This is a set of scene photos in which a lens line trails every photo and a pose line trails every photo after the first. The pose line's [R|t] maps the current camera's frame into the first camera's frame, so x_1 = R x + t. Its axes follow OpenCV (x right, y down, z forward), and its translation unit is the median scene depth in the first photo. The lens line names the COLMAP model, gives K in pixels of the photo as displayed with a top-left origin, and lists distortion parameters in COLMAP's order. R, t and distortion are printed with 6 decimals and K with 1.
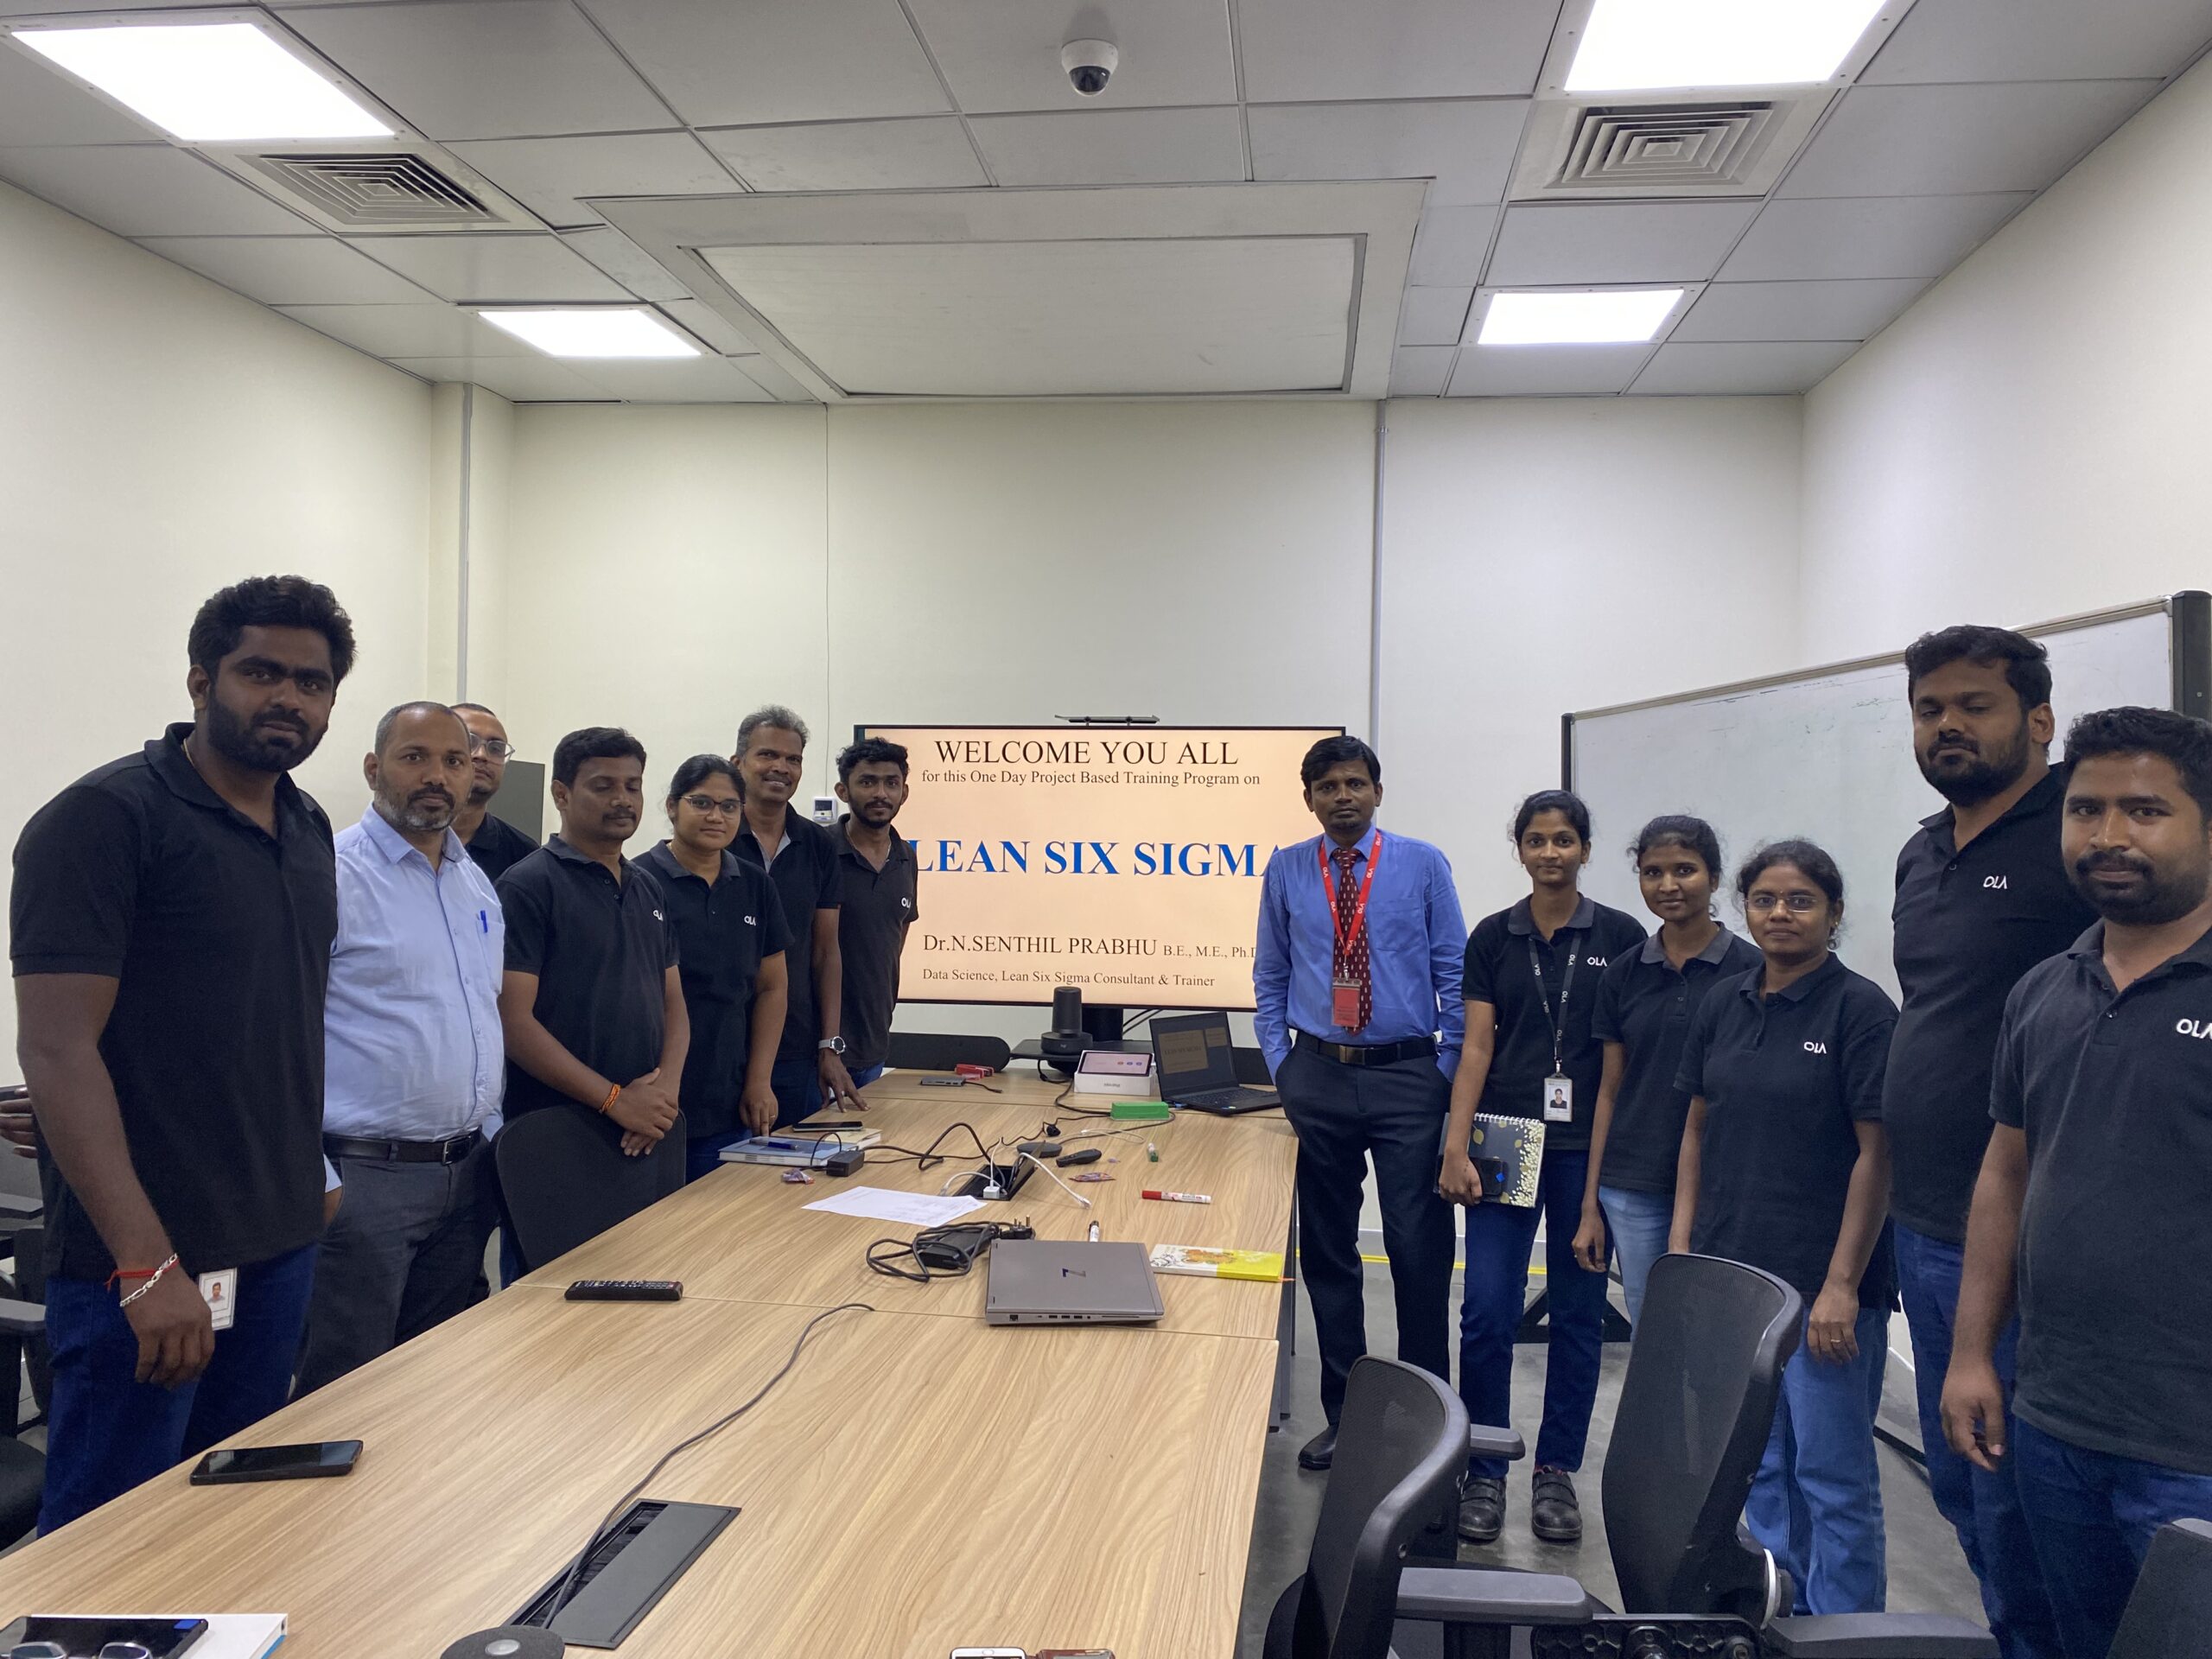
lens RADIAL K [[1672.8, 0, 1099.3], [0, 1672.8, 828.3], [0, 0, 1]] dist [0.034872, -0.060659]
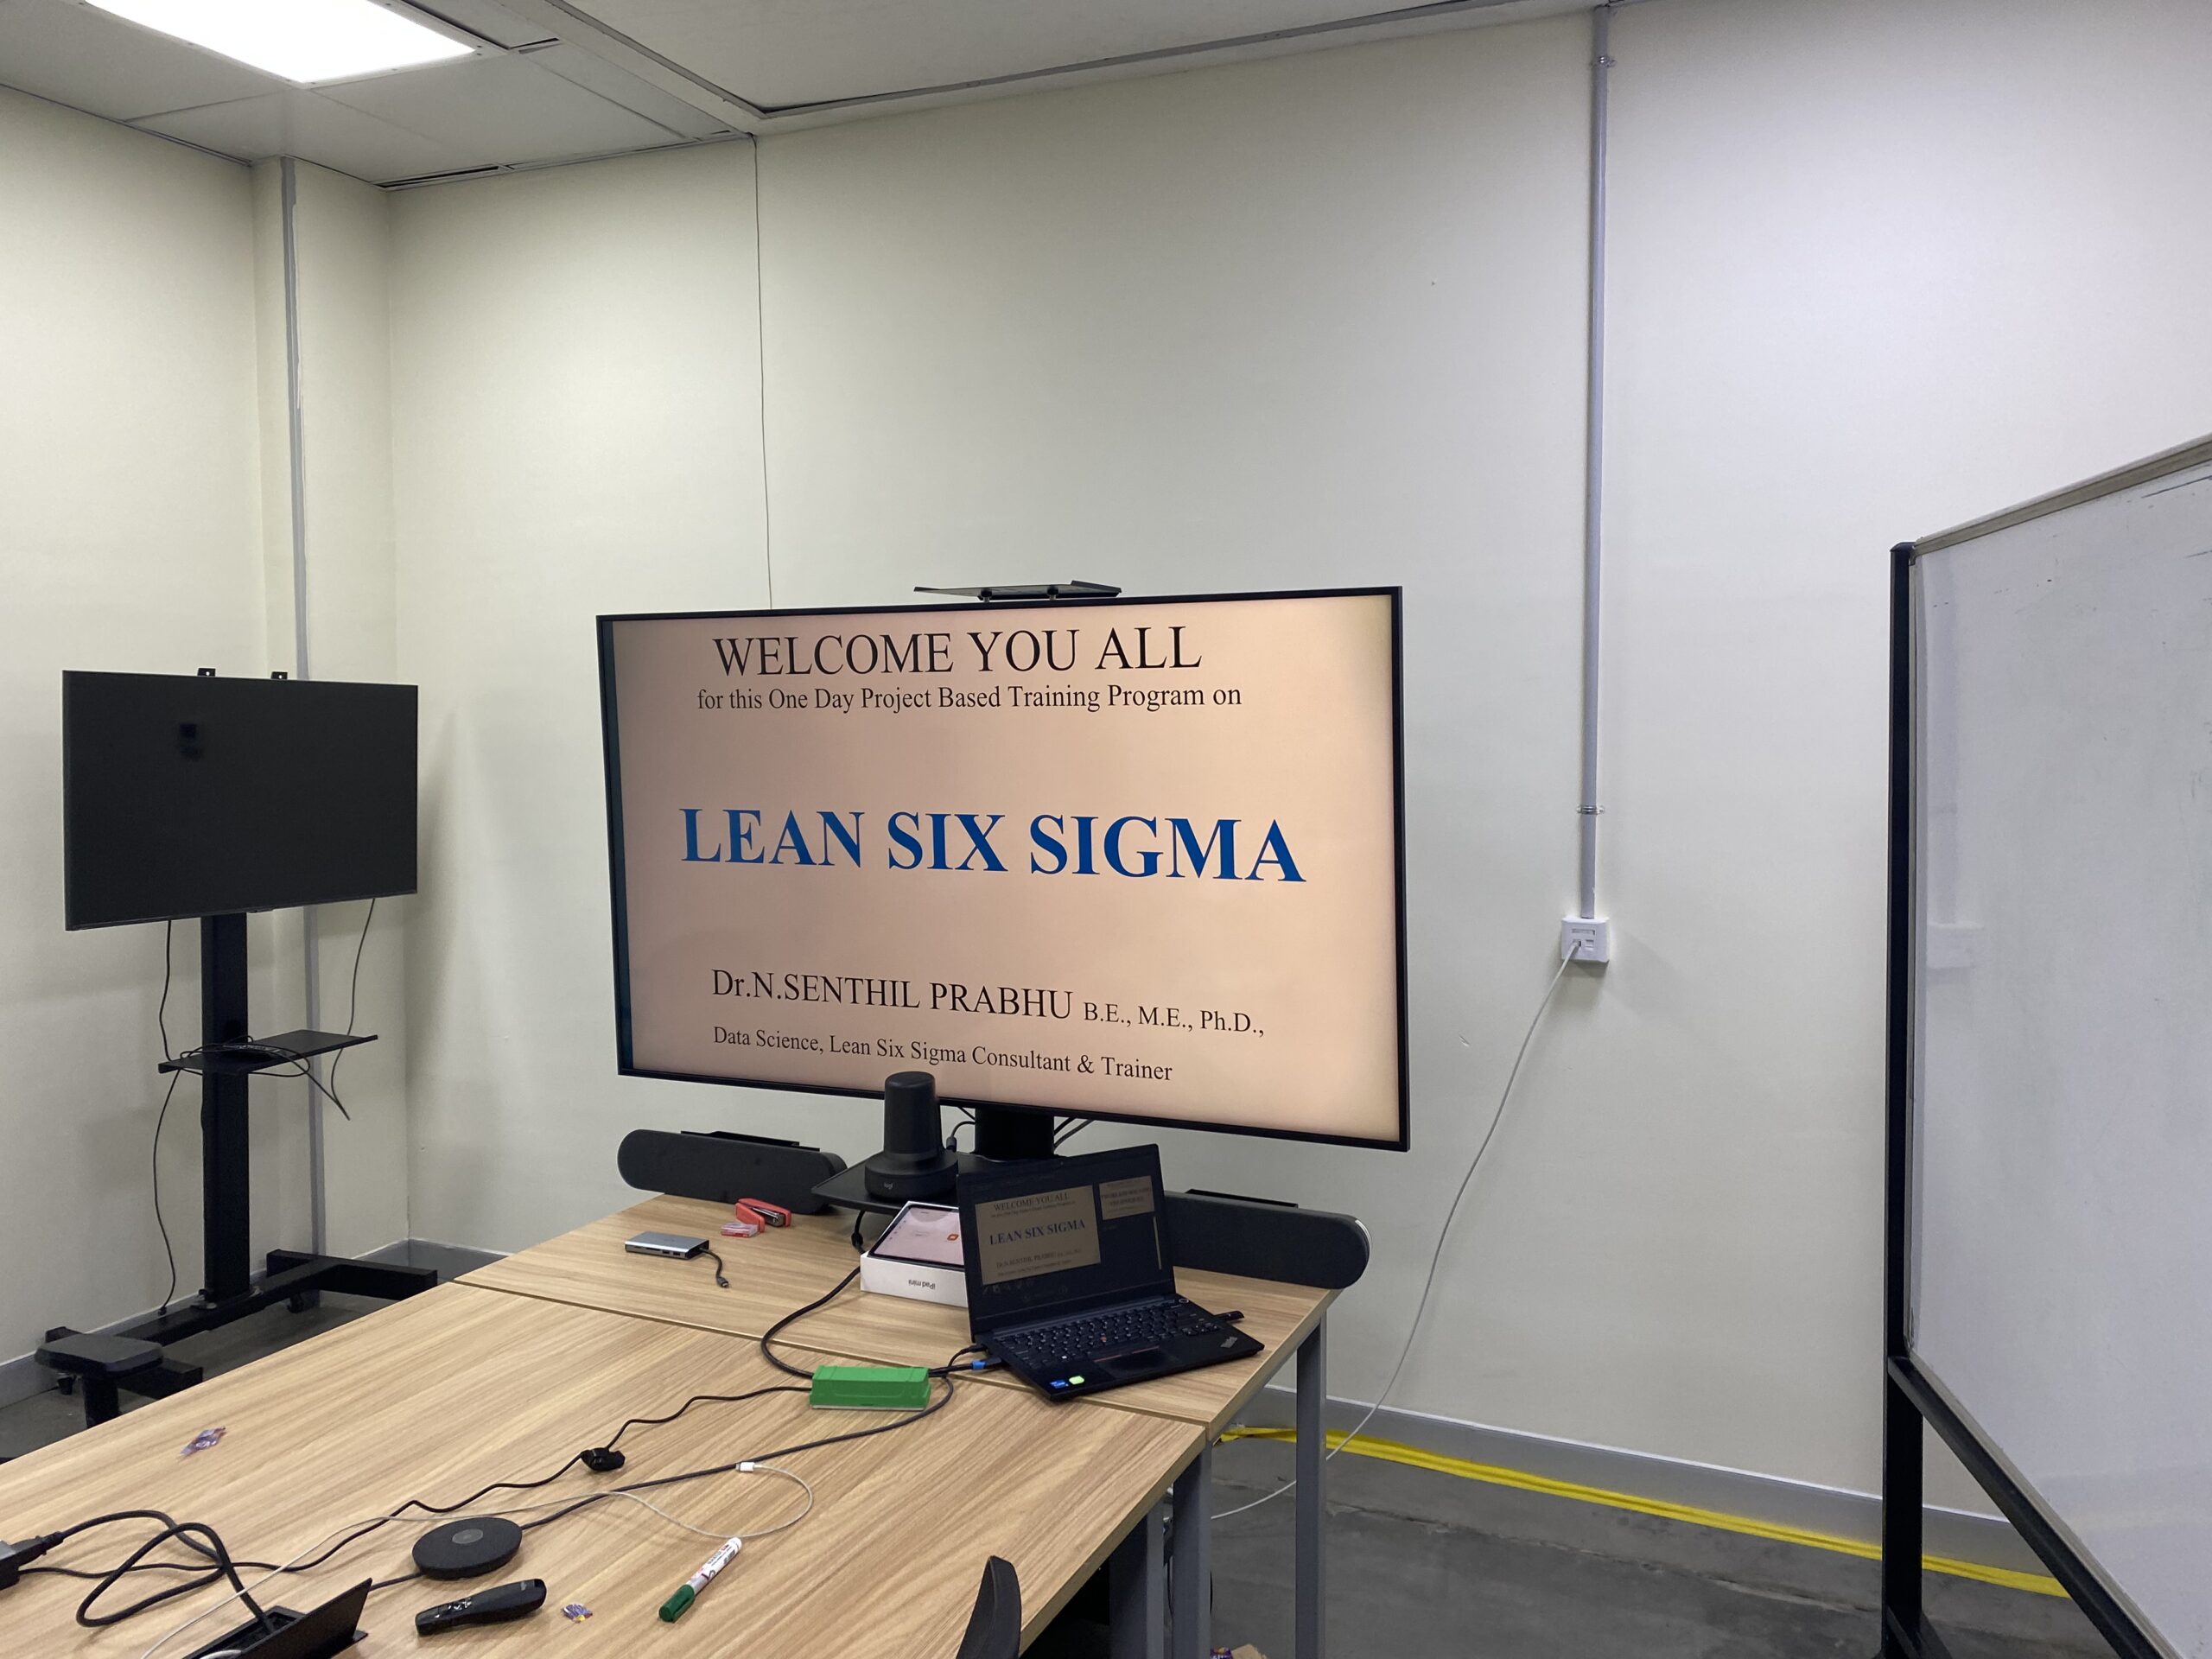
lens RADIAL K [[1672.8, 0, 1112.0], [0, 1672.8, 806.8], [0, 0, 1]] dist [0.034872, -0.060659]
pose [[0.964866, -0.004365, -0.262706, 0.190191], [0.018472, 0.998515, 0.051253, -0.021592], [0.262092, -0.054305, 0.963514, 0.476307]]
